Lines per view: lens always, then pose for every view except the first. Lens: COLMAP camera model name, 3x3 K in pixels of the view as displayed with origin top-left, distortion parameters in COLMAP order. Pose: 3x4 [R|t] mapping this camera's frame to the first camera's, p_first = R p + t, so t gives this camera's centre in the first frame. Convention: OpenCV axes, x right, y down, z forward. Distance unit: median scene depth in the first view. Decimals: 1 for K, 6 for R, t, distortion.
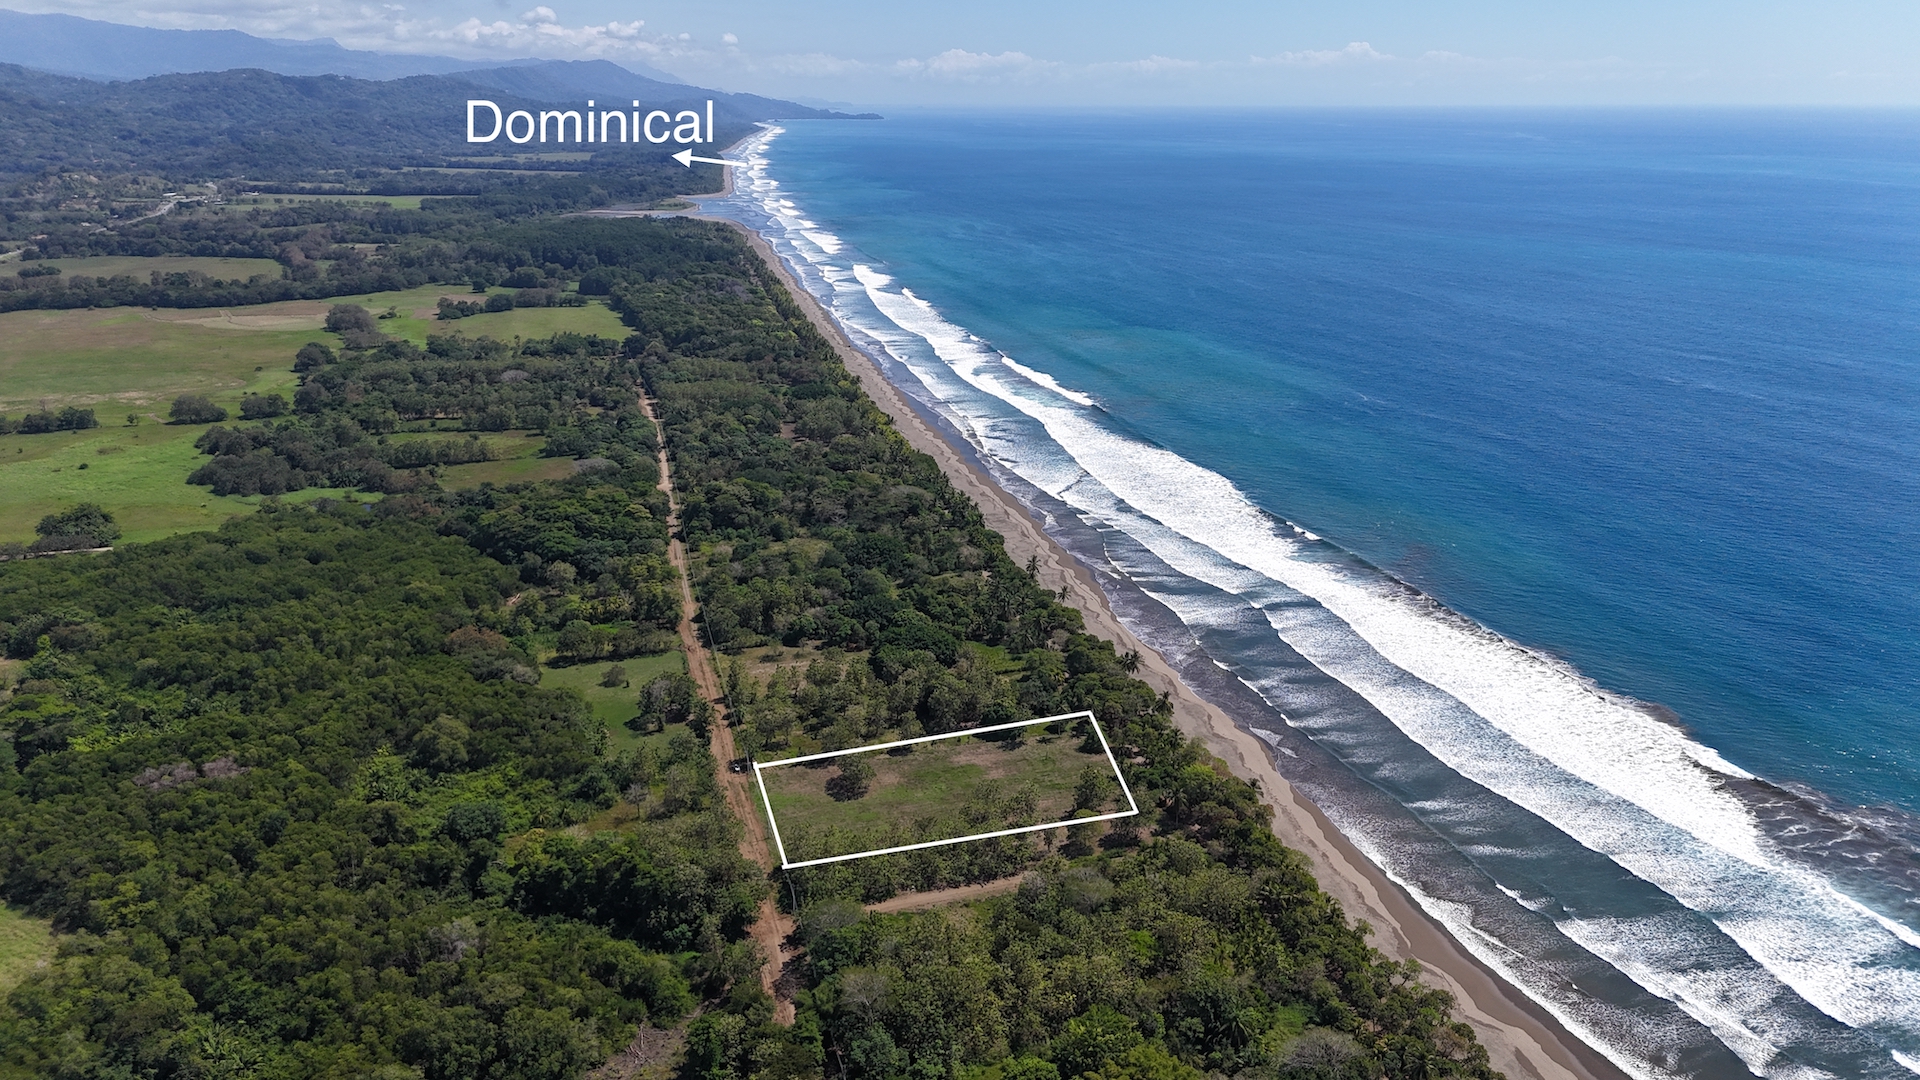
lens RADIAL K [[1422.0, 0, 956.4], [0, 1422.0, 541.7], [0, 0, 1]] dist [0.049563, -0.003941]
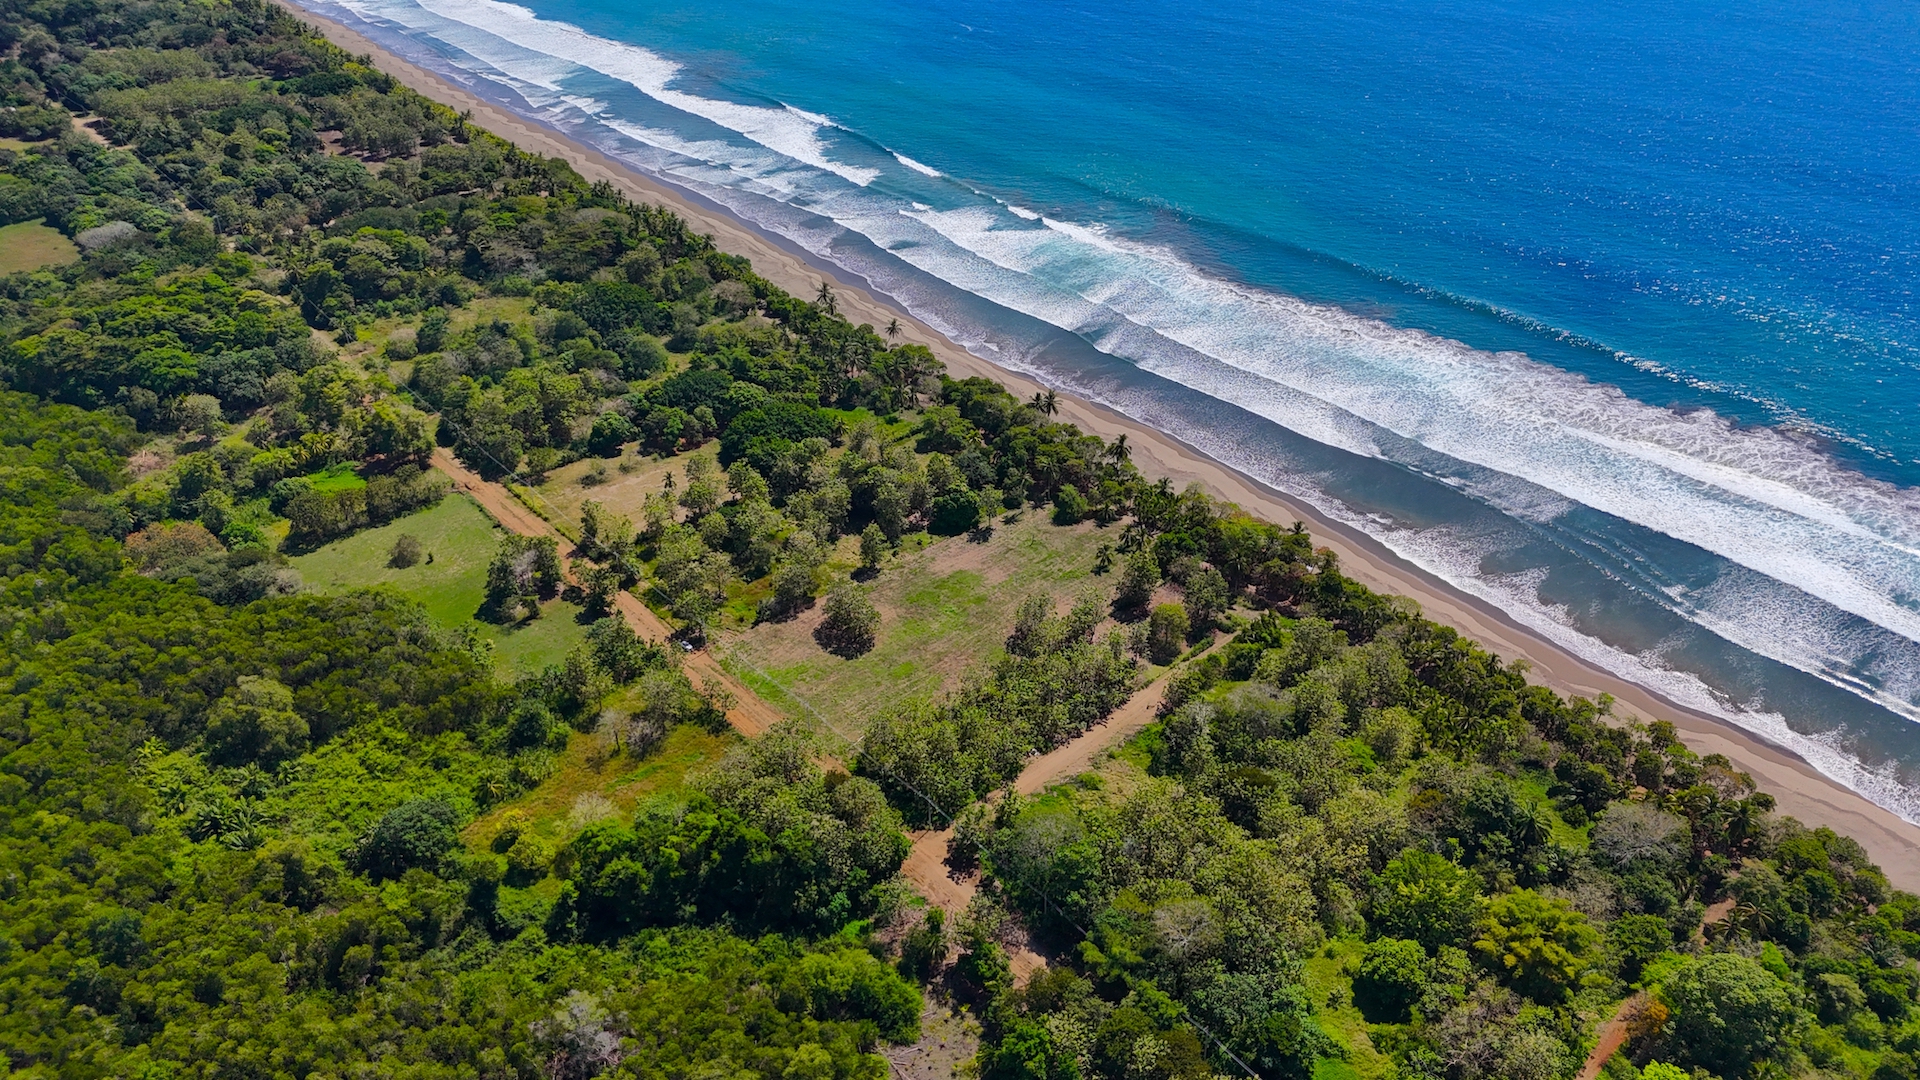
lens RADIAL K [[1422.0, 0, 962.6], [0, 1422.0, 535.6], [0, 0, 1]] dist [0.049563, -0.003941]
pose [[0.899777, -0.221561, 0.375914, -0.246420], [0.122780, 0.955245, 0.269133, -0.071880], [-0.418719, -0.196005, 0.886711, 0.223865]]
